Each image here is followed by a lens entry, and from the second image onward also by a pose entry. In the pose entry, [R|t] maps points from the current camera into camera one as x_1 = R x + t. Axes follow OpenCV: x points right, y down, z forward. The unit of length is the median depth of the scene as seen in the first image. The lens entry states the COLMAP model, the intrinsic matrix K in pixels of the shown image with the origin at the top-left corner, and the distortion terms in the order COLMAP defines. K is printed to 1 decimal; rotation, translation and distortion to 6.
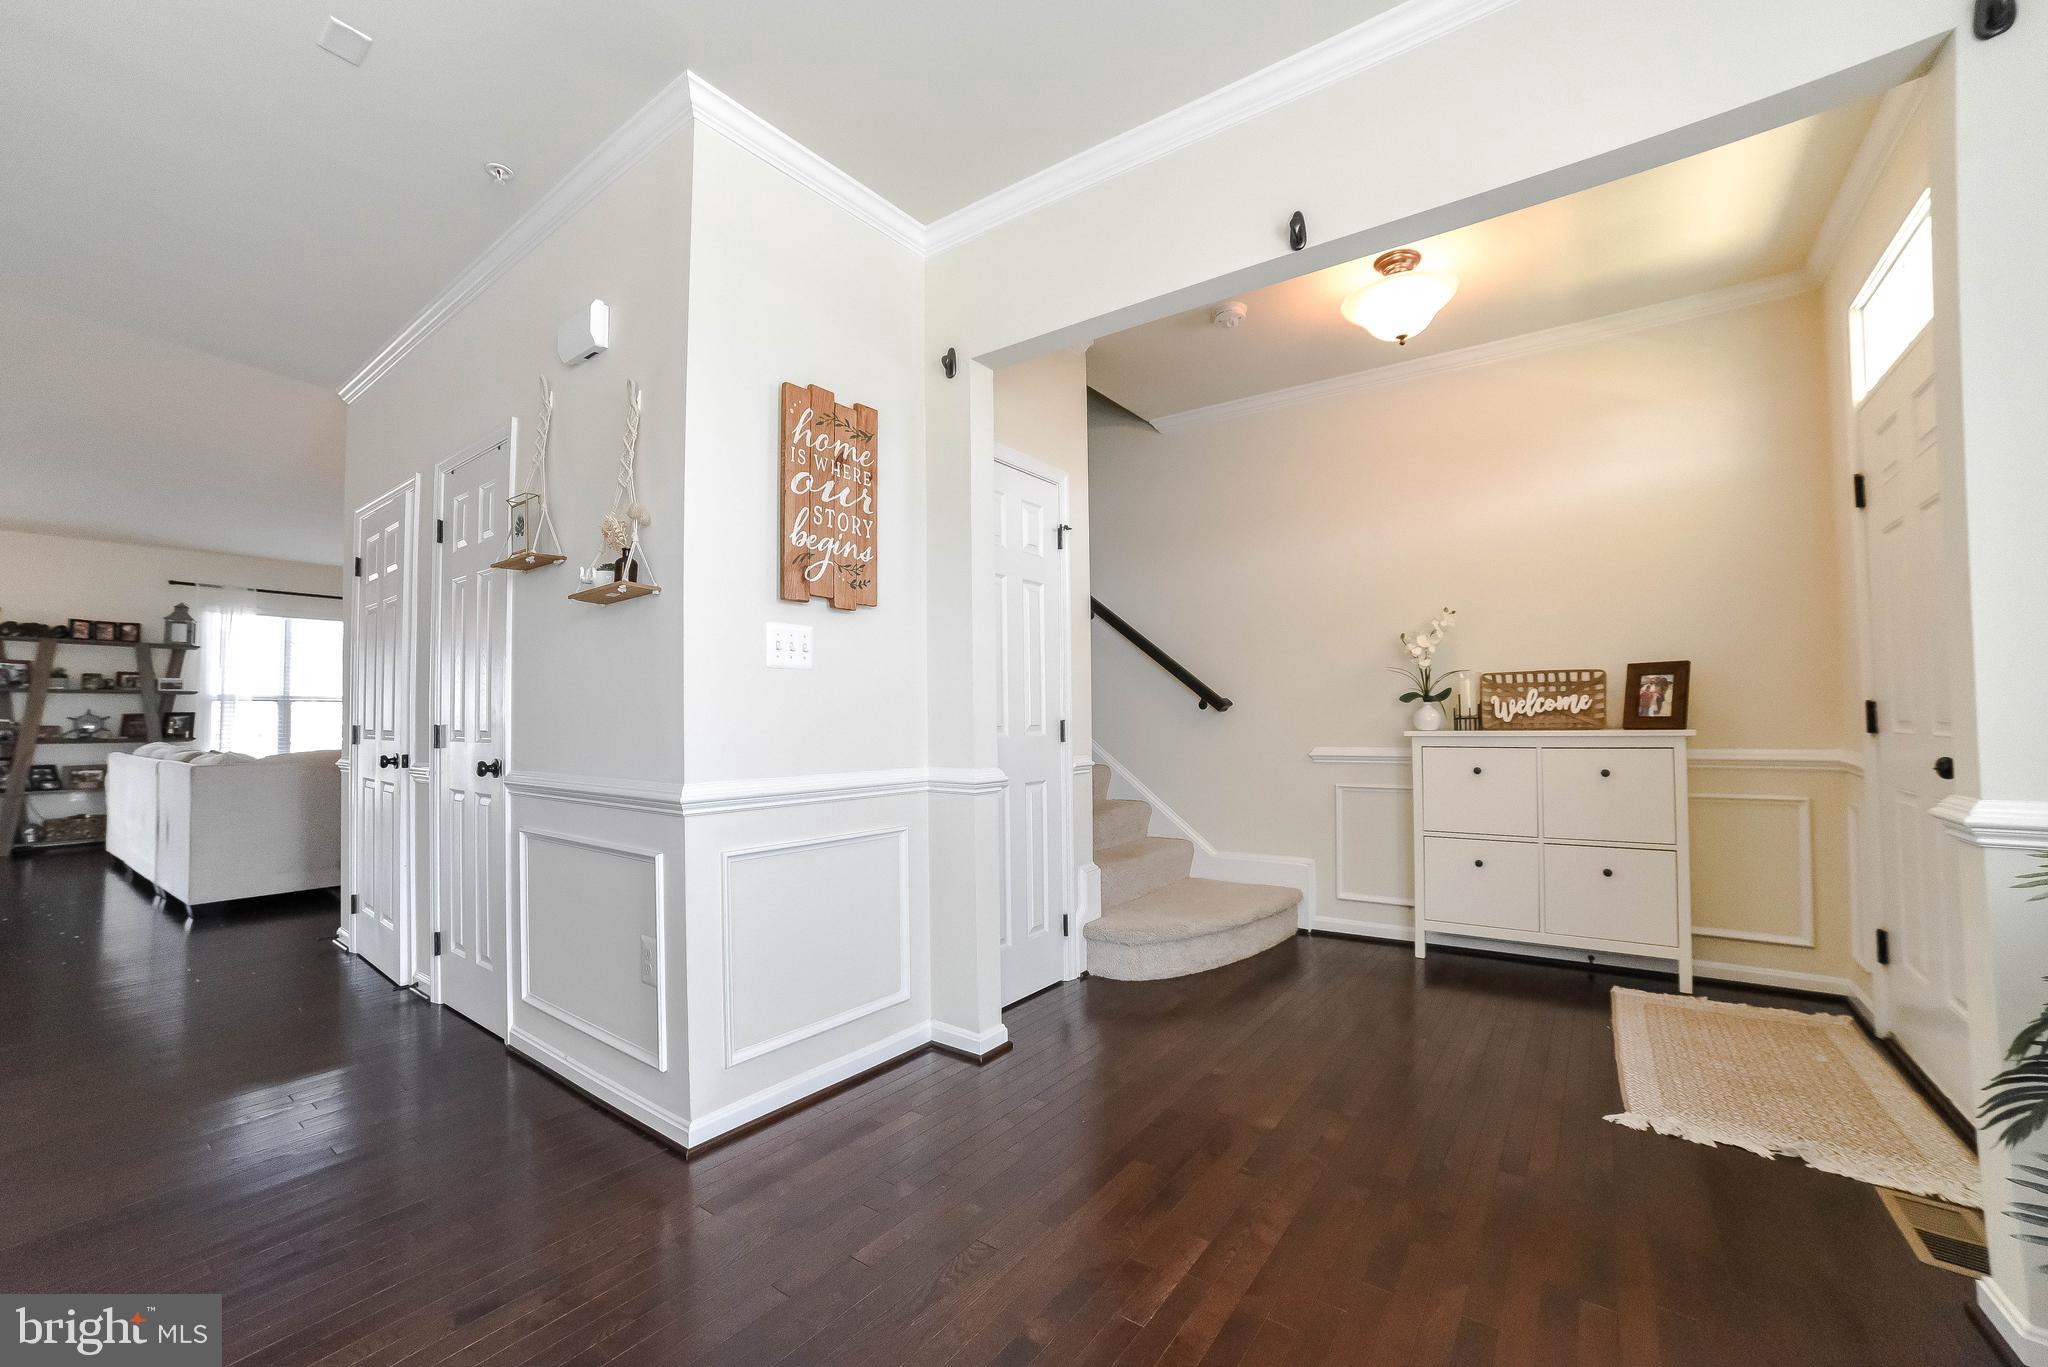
lens RADIAL K [[805.9, 0, 1036.5], [0, 805.9, 695.9], [0, 0, 1]] dist [-0.083472, 0.030817]
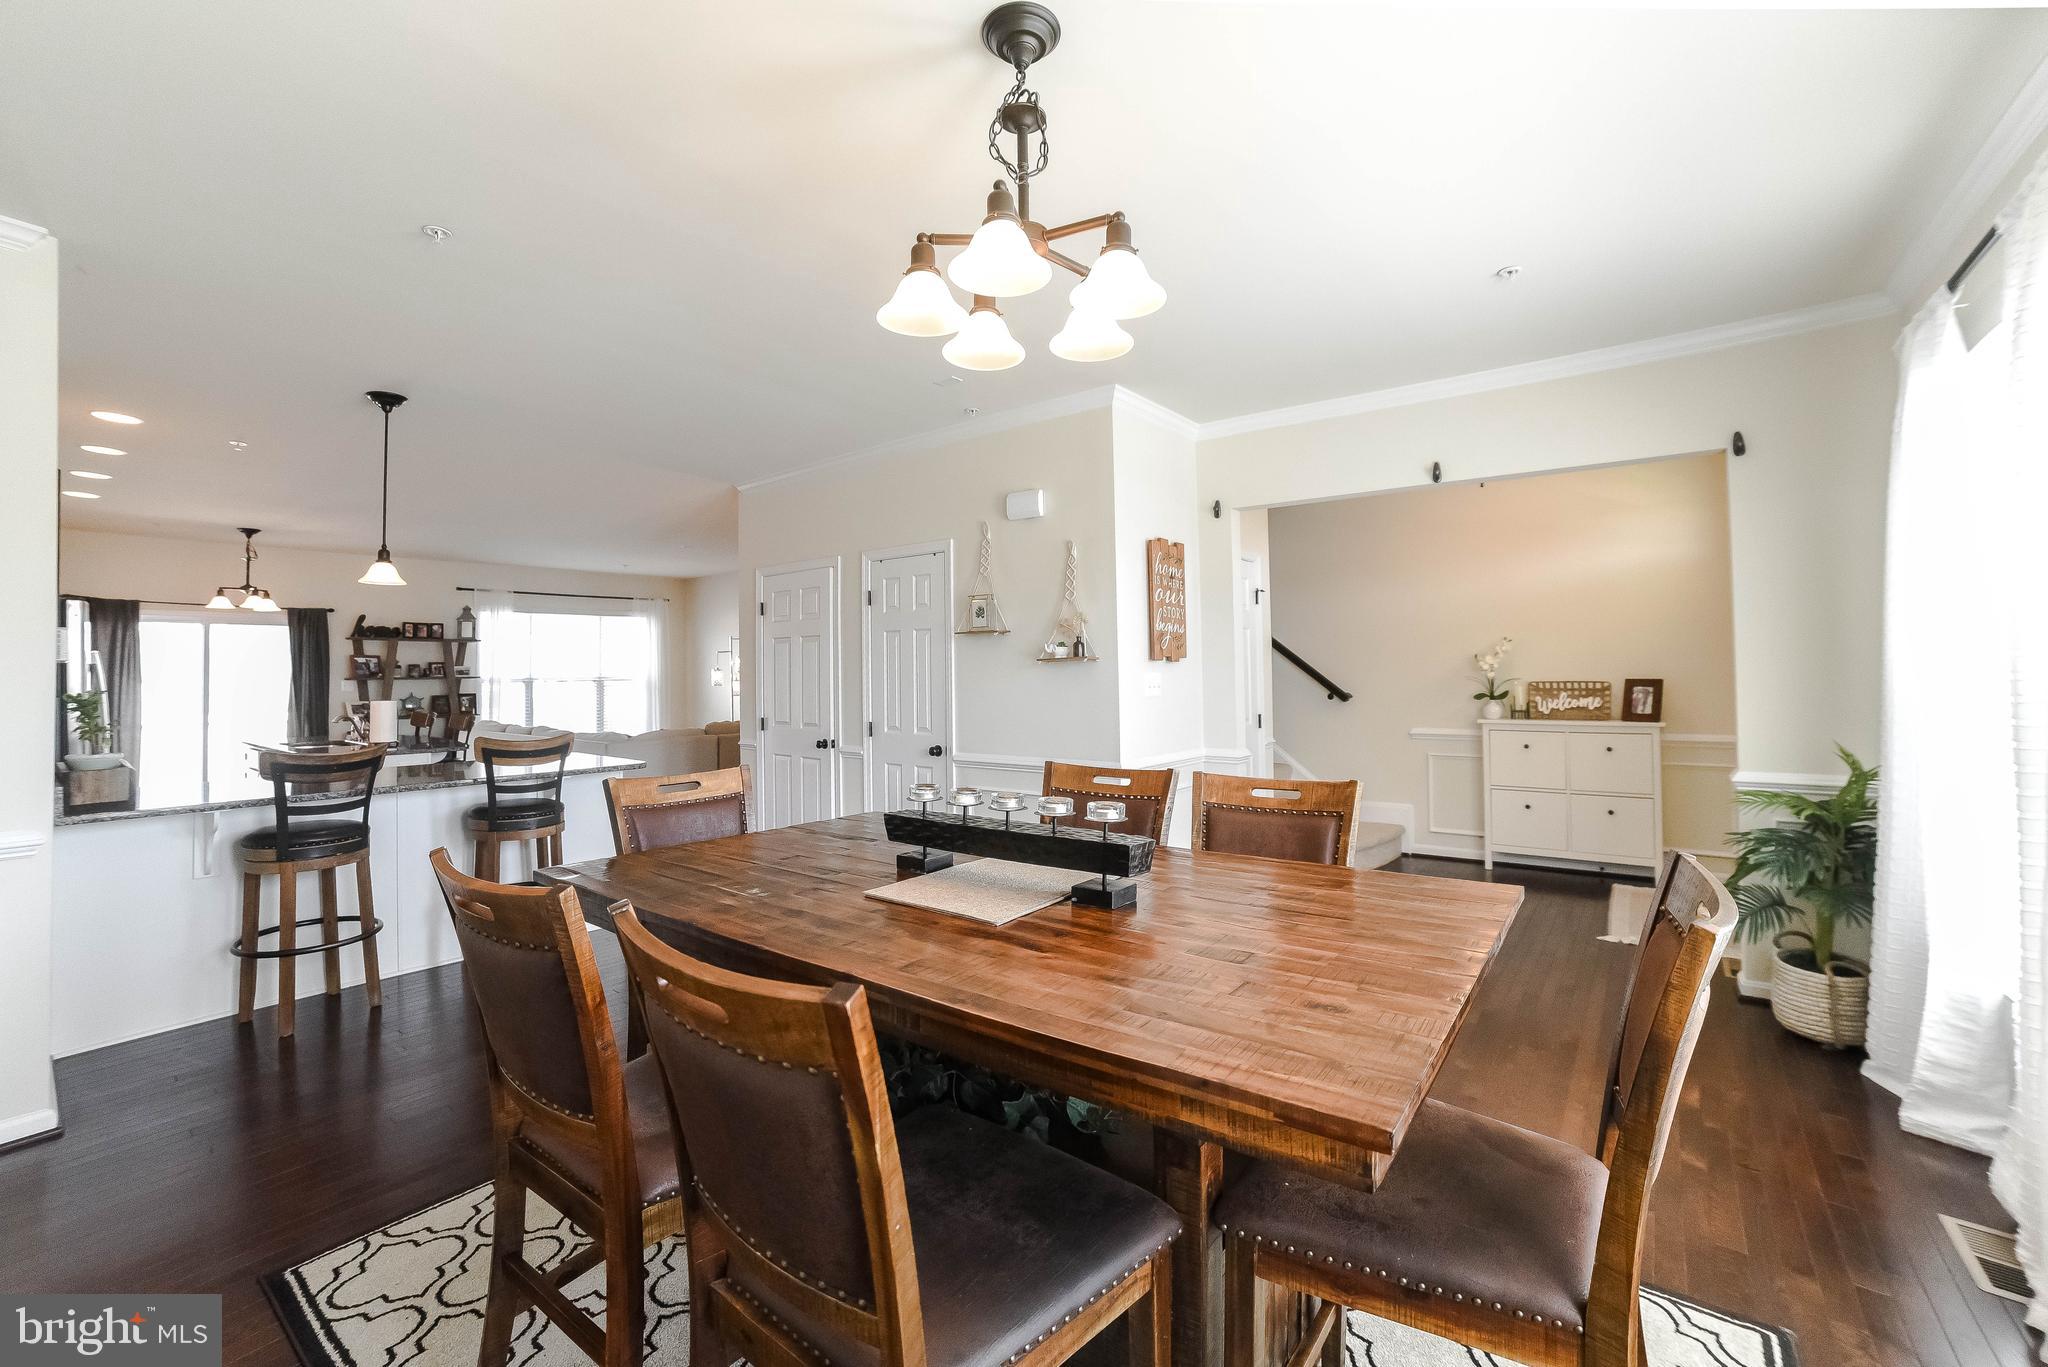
lens RADIAL K [[847.8, 0, 1025.1], [0, 847.8, 658.6], [0, 0, 1]] dist [-0.092691, 0.051087]
pose [[0.999398, -0.003706, -0.034484, -0.369174], [0.004074, 0.999935, 0.010610, -0.099105], [0.034443, -0.010744, 0.999349, -0.653949]]
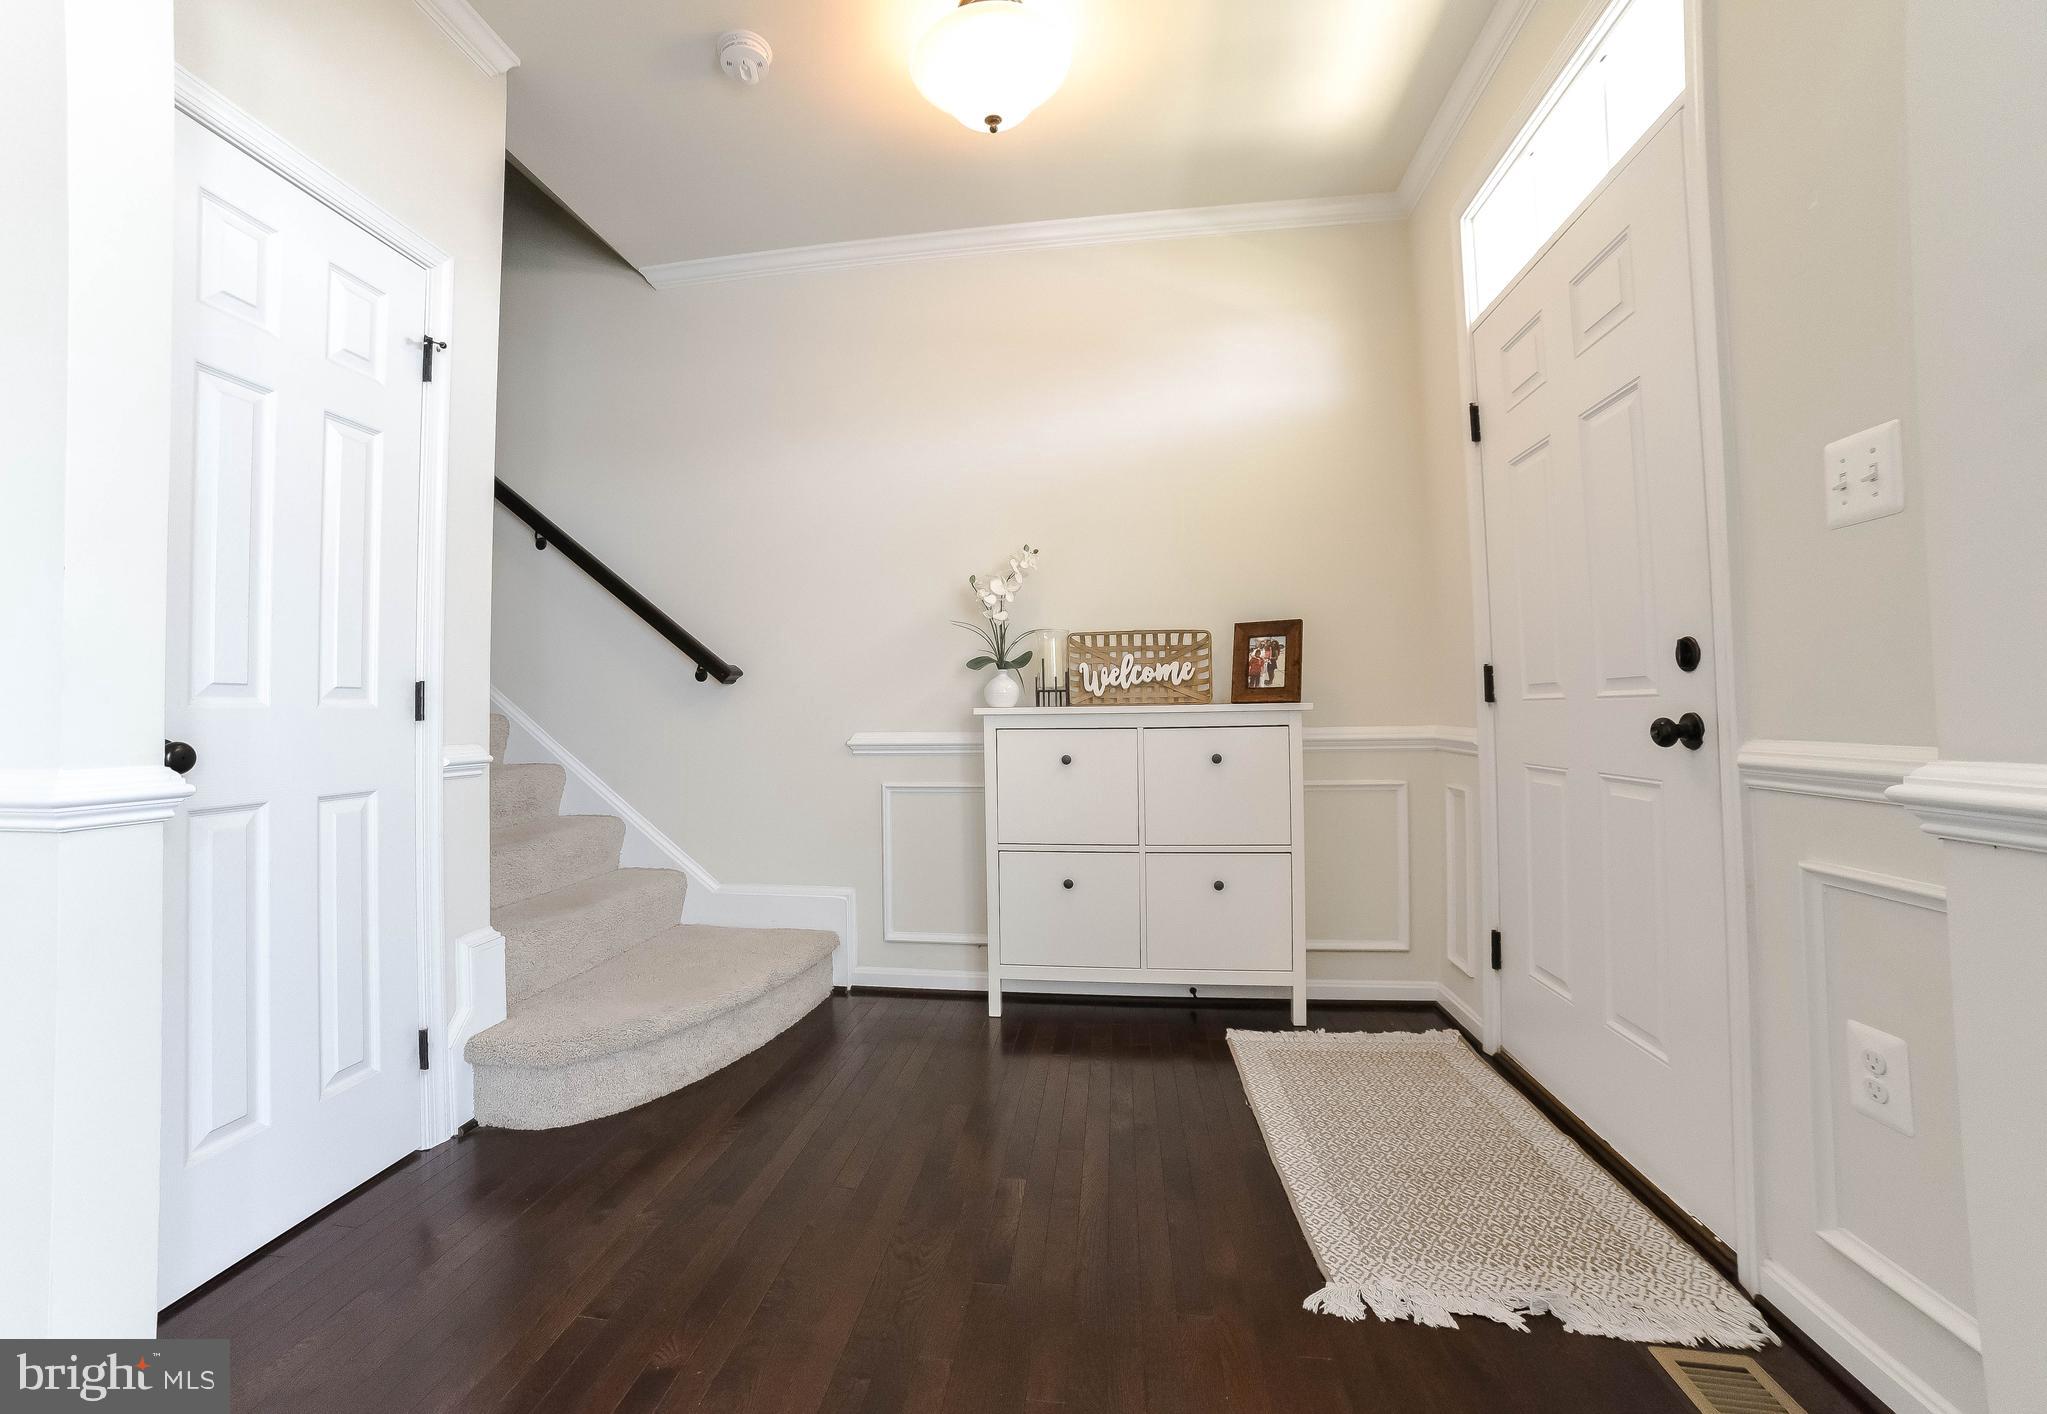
lens RADIAL K [[871.8, 0, 977.1], [0, 871.8, 703.2], [0, 0, 1]] dist [-0.105224, 0.046177]
pose [[0.894056, 0.005622, 0.447920, 0.115001], [-0.011202, 0.999889, 0.009811, 0.034294], [-0.447815, -0.013789, 0.894020, 0.301107]]
